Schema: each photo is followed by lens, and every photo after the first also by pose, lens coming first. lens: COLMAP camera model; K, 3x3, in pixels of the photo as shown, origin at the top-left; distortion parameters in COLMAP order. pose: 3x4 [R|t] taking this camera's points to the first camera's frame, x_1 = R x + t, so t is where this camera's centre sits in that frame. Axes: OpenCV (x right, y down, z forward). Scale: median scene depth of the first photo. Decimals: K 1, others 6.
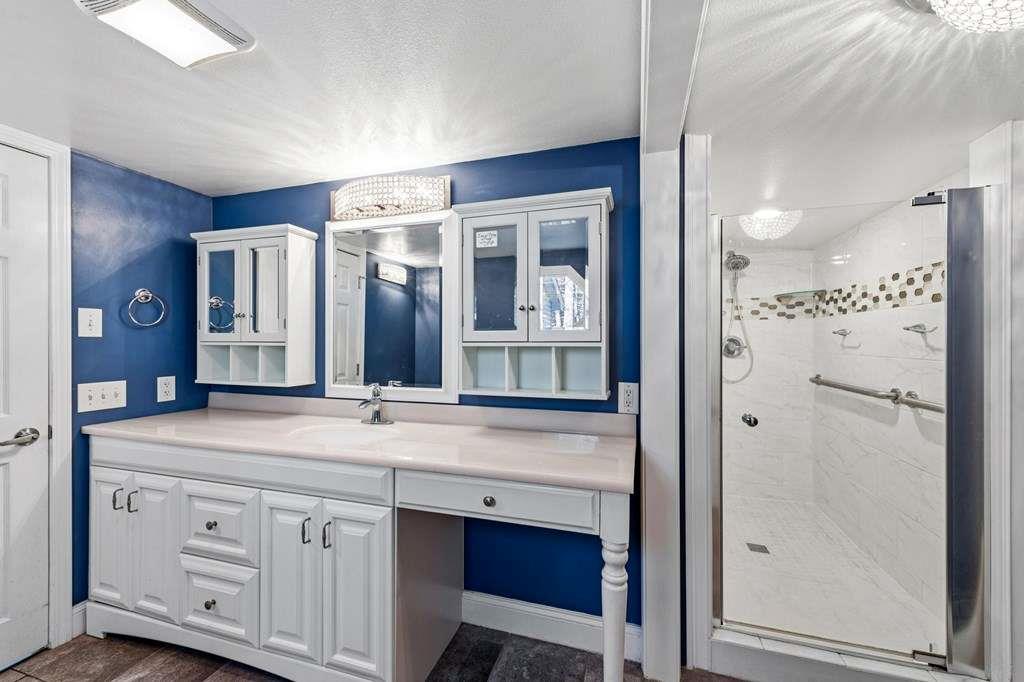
lens RADIAL K [[403.8, 0, 512.9], [0, 403.8, 336.9], [0, 0, 1]] dist [-0.000728, 0.000169]
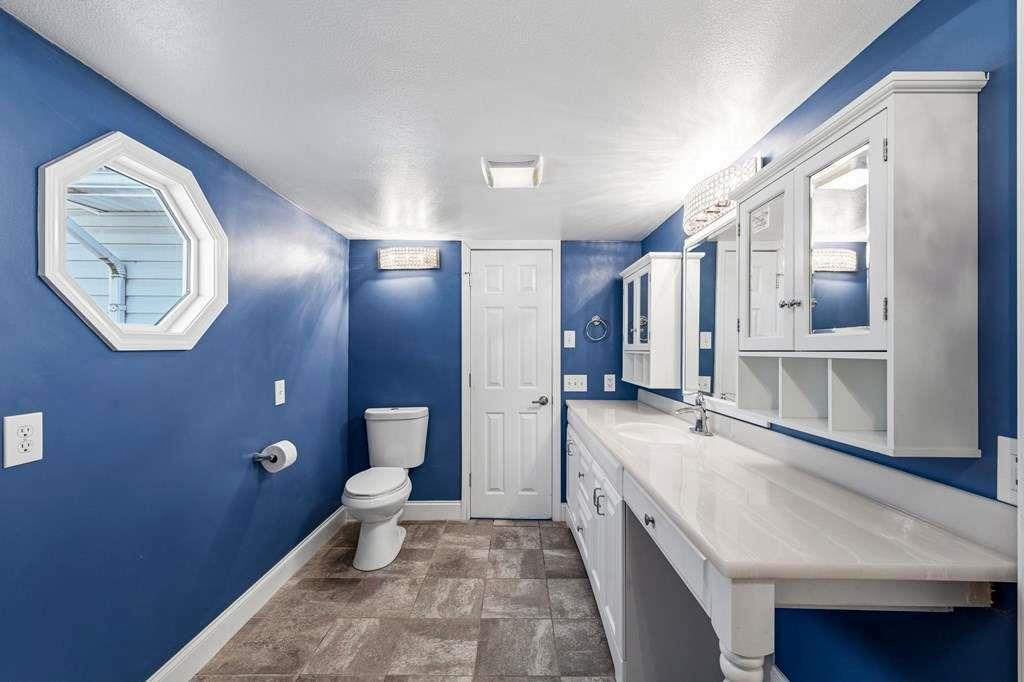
lens RADIAL K [[407.9, 0, 512.6], [0, 407.9, 343.2], [0, 0, 1]] dist [0.015412, -0.006105]
pose [[0.289024, -0.015190, -0.957201, 0.516200], [0.003936, 0.999885, -0.014679, 0.006266], [0.957314, 0.000475, 0.289051, 0.277080]]
